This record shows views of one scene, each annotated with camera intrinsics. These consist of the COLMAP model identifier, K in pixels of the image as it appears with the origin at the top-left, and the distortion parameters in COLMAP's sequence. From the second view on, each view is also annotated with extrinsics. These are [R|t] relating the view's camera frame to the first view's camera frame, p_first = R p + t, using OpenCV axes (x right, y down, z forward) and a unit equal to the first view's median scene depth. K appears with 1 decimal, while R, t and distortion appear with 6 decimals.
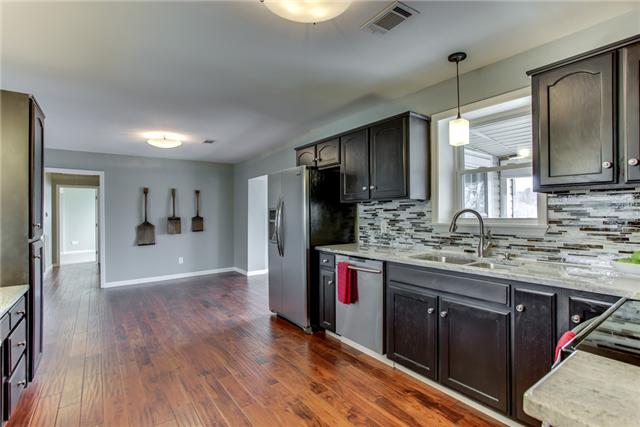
lens RADIAL K [[310.9, 0, 321.5], [0, 310.9, 214.4], [0, 0, 1]] dist [-0.020623, 0.004927]
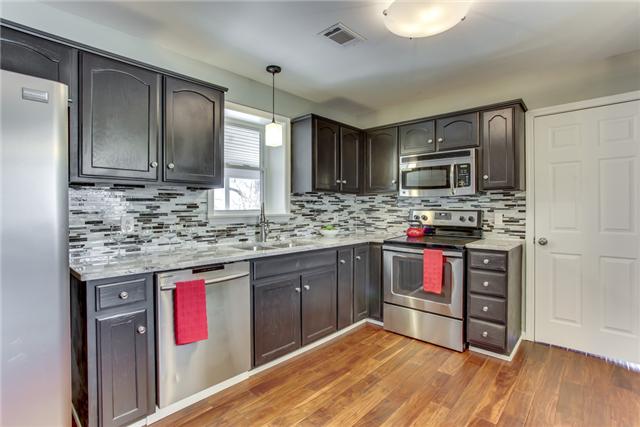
lens RADIAL K [[310.9, 0, 321.4], [0, 310.9, 209.7], [0, 0, 1]] dist [-0.020623, 0.004927]
pose [[-0.185100, -0.002870, 0.982715, -0.565762], [0.001683, 0.999993, 0.003238, 0.007497], [-0.982718, 0.002253, -0.185094, 0.799872]]
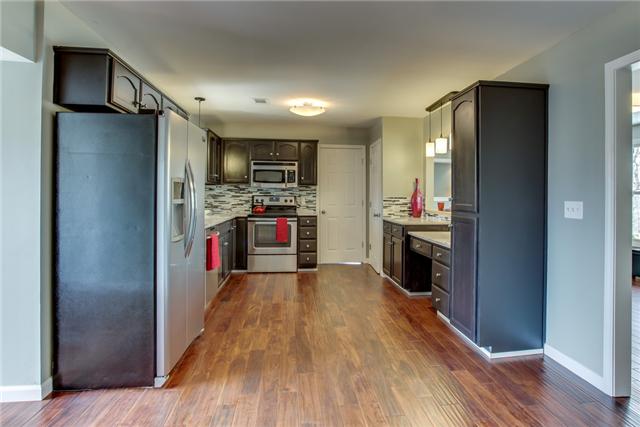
lens RADIAL K [[363.1, 0, 342.6], [0, 363.1, 187.7], [0, 0, 1]] dist [-0.025820, 0.003447]
pose [[-0.873310, 0.008819, 0.487084, -0.929923], [-0.003098, 0.999715, -0.023655, 0.014363], [-0.487154, -0.022167, -0.873035, 1.802132]]
